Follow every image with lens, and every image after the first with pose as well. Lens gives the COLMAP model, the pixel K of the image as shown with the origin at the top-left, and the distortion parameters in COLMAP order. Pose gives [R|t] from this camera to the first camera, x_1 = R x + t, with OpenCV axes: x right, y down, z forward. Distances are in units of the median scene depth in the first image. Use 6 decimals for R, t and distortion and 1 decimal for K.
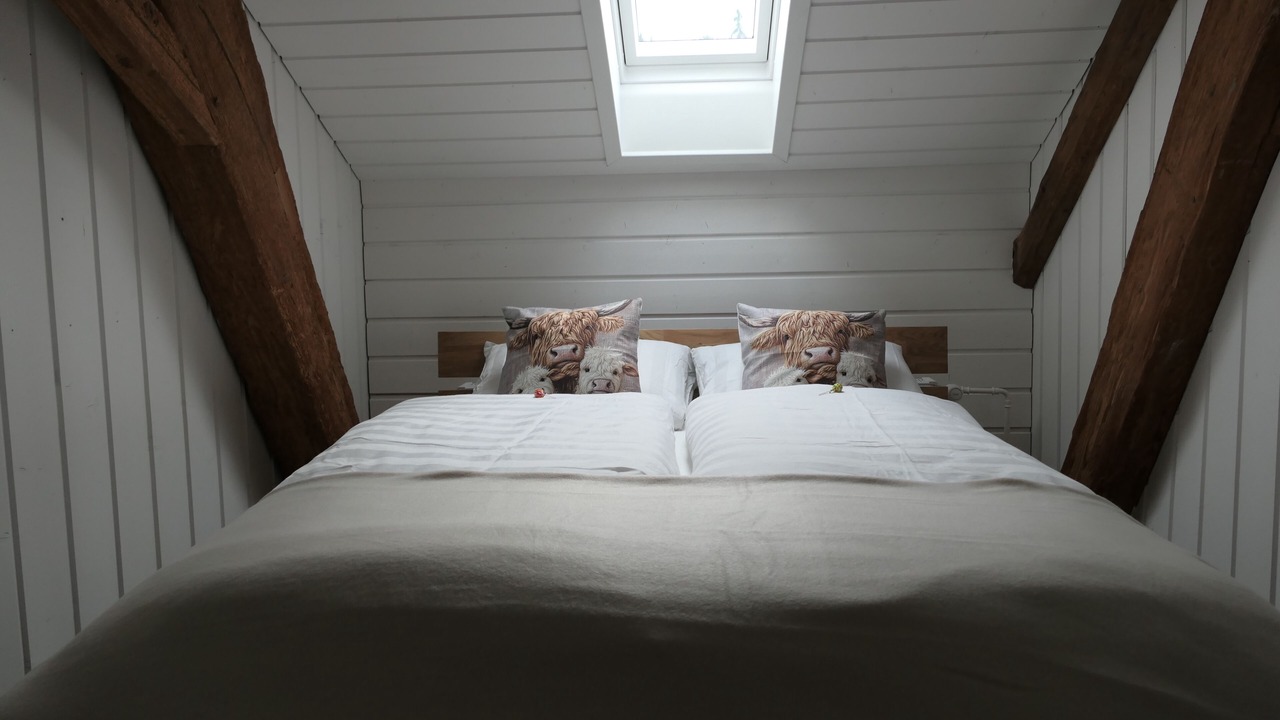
lens RADIAL K [[915.0, 0, 640.0], [0, 915.0, 360.0], [0, 0, 1]] dist [0.000813, 0.004754]
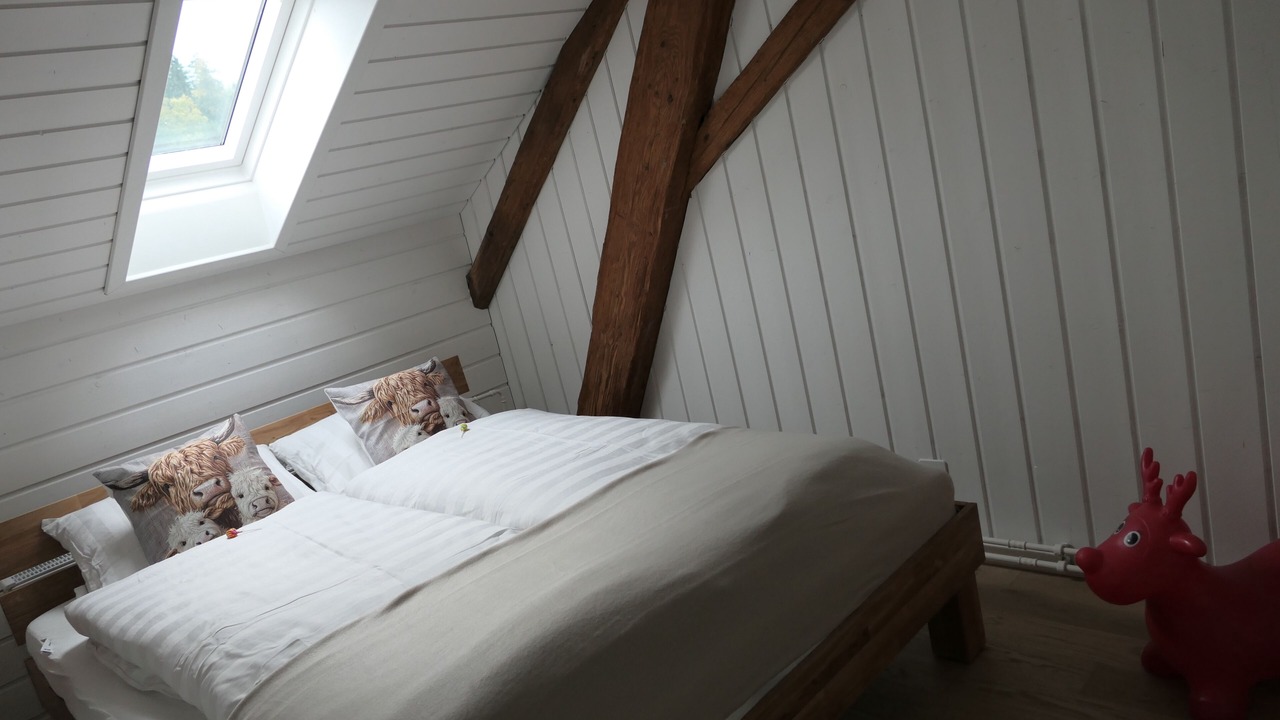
lens RADIAL K [[915.0, 0, 640.0], [0, 915.0, 360.0], [0, 0, 1]] dist [0.000813, 0.004754]
pose [[0.650673, -0.285590, 0.703607, -0.434832], [0.287752, 0.950210, 0.119581, -0.124862], [-0.702726, 0.124657, 0.700455, -0.040269]]
